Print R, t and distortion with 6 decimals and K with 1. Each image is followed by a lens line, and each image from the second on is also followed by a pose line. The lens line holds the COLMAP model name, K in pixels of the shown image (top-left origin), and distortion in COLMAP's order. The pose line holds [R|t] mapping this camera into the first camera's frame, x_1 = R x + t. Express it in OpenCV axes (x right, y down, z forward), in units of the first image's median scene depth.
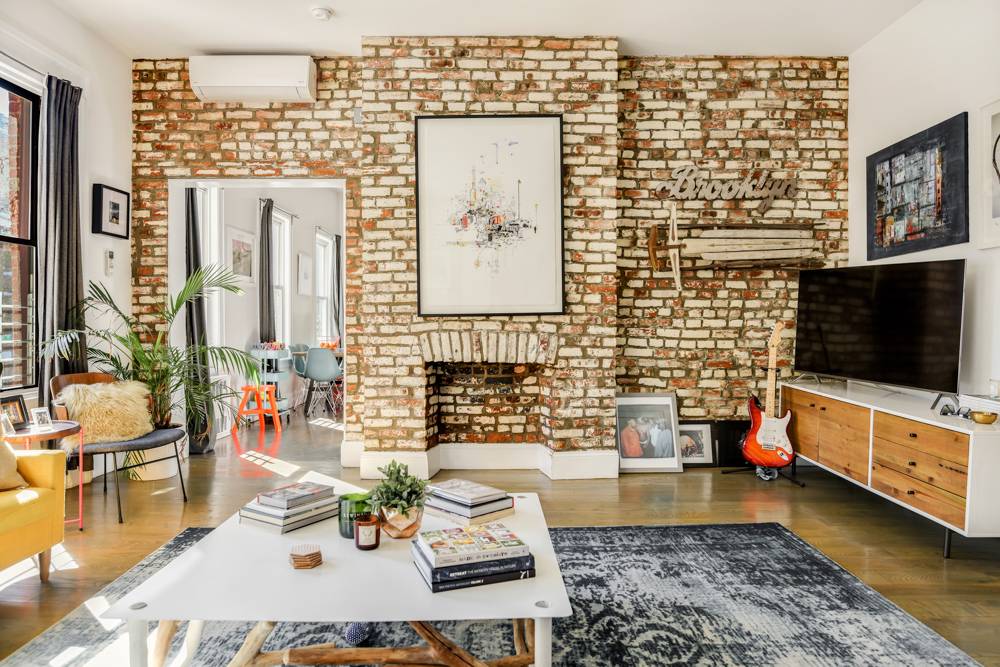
lens RADIAL K [[681.7, 0, 500.0], [0, 681.7, 333.5], [0, 0, 1]] dist [-0.000411, -0.001264]
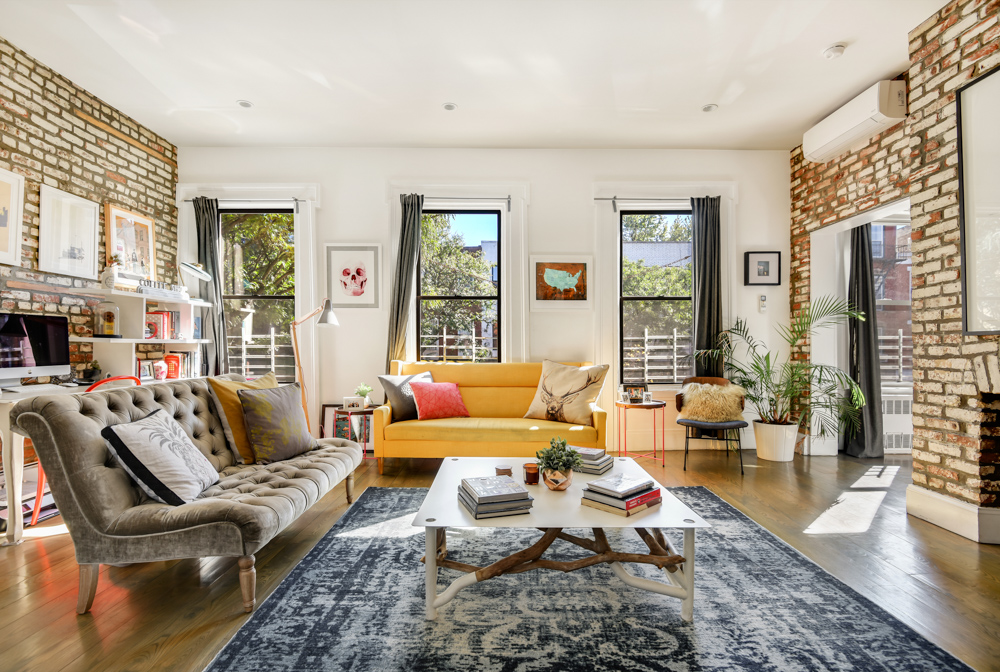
lens RADIAL K [[486.9, 0, 500.5], [0, 486.9, 351.2], [0, 0, 1]] dist [-0.001619, -0.001029]
pose [[0.000604, 0.004651, -0.999989, 0.450592], [-0.013488, 0.999898, 0.004642, -0.001008], [0.999909, 0.013485, 0.000666, 0.446286]]
